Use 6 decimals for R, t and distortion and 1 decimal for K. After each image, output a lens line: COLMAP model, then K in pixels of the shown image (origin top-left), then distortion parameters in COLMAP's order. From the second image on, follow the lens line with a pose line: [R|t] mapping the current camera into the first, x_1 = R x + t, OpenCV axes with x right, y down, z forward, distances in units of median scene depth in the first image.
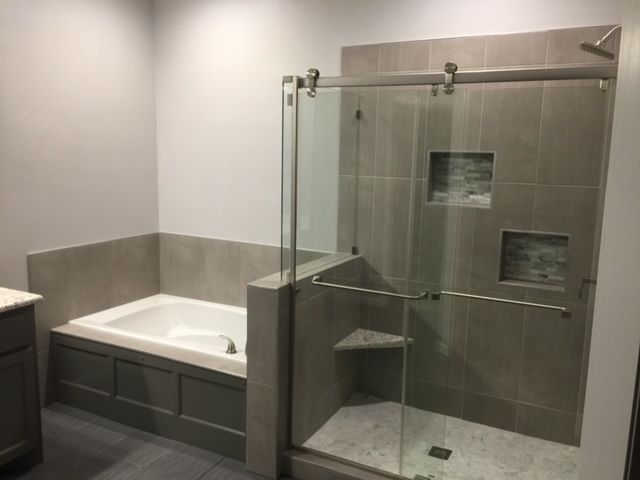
lens RADIAL K [[495.1, 0, 320.0], [0, 495.1, 240.0], [0, 0, 1]] dist [0.013941, 0.000932]
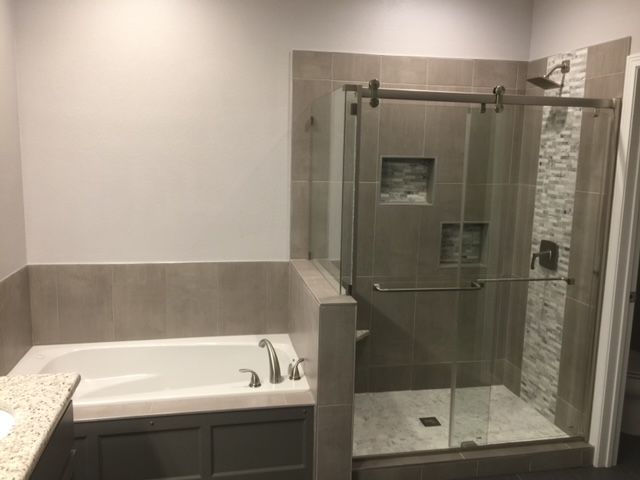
lens RADIAL K [[495.1, 0, 320.0], [0, 495.1, 240.0], [0, 0, 1]] dist [0.013941, 0.000932]
pose [[0.819120, -0.106075, 0.563728, -0.526932], [0.100348, 0.994097, 0.041246, -0.055384], [-0.564776, 0.022784, 0.824930, 0.179336]]
